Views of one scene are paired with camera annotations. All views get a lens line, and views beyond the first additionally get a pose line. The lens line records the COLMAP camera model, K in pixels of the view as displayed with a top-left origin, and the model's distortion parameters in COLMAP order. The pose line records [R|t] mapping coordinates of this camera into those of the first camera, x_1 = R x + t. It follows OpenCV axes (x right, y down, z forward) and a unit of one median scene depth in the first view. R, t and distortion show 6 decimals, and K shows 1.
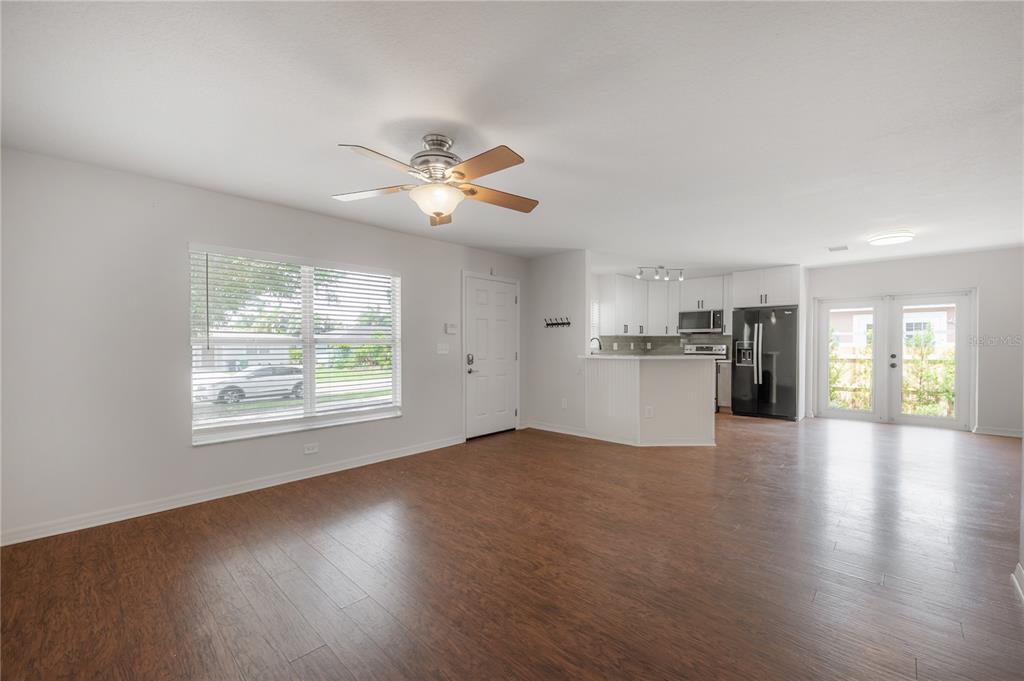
lens RADIAL K [[415.7, 0, 512.8], [0, 415.7, 335.3], [0, 0, 1]] dist [-0.000480, -0.000050]
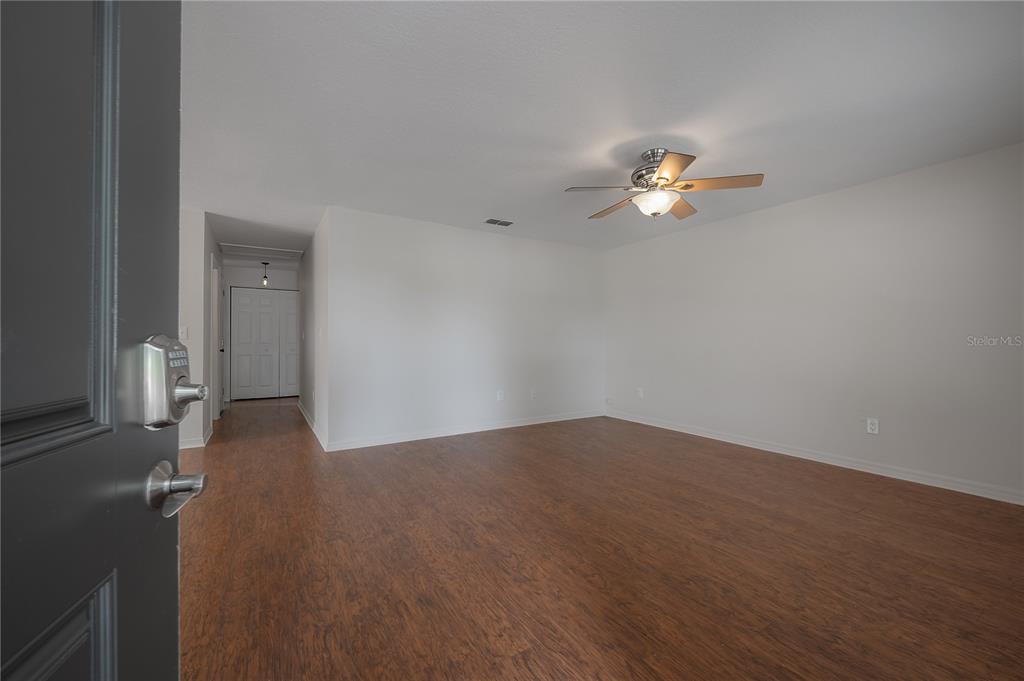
lens RADIAL K [[415.7, 0, 512.8], [0, 415.7, 335.3], [0, 0, 1]] dist [-0.000480, -0.000050]
pose [[-0.967686, 0.009946, 0.251963, -0.063027], [0.003678, 0.999672, -0.025334, 0.066831], [-0.252132, -0.023589, -0.967405, 1.685934]]
